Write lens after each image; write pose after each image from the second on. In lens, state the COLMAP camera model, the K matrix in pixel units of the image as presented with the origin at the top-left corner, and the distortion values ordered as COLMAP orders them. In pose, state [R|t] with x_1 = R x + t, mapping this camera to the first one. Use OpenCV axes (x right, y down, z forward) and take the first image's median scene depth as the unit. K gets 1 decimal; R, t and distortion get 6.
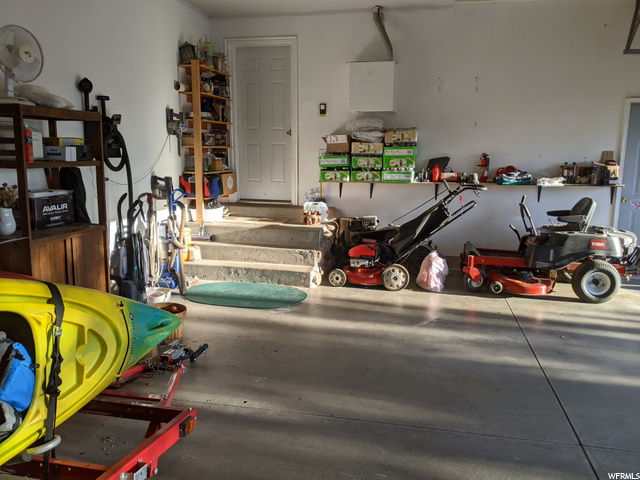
lens RADIAL K [[531.4, 0, 322.1], [0, 531.4, 250.4], [0, 0, 1]] dist [0.086001, -0.114857]
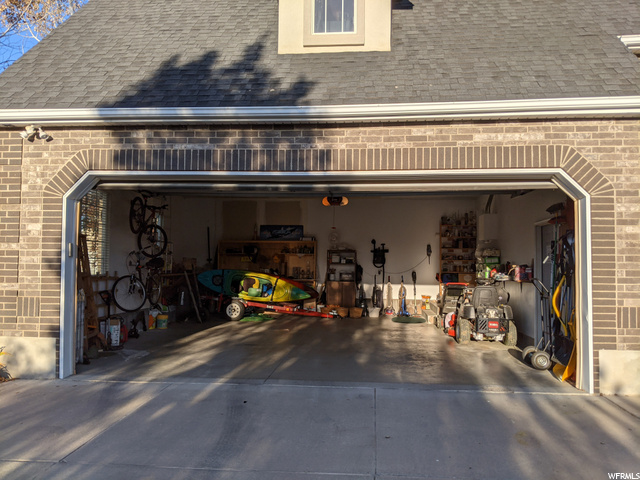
lens RADIAL K [[531.4, 0, 322.1], [0, 531.4, 250.4], [0, 0, 1]] dist [0.086001, -0.114857]
pose [[0.095476, -0.038854, -0.994673, 1.955669], [-0.197336, 0.978668, -0.057170, -0.006810], [0.975676, 0.201743, 0.085772, 0.310843]]
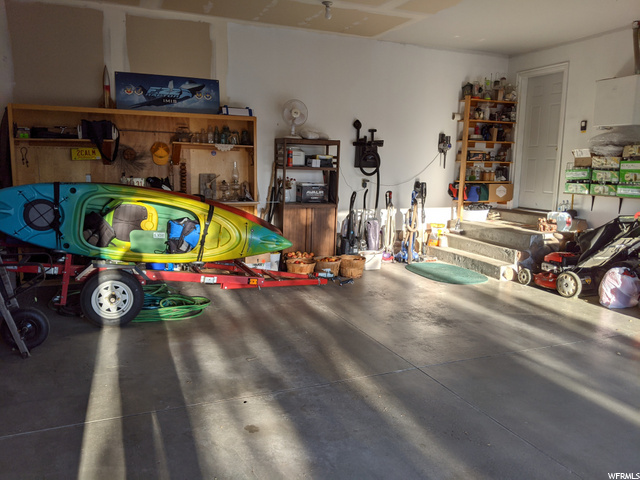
lens RADIAL K [[531.4, 0, 322.1], [0, 531.4, 250.4], [0, 0, 1]] dist [0.086001, -0.114857]
pose [[0.556905, 0.135262, -0.819488, 0.661017], [-0.170504, 0.984255, 0.046587, 0.016547], [0.812887, 0.113781, 0.571199, 0.002598]]
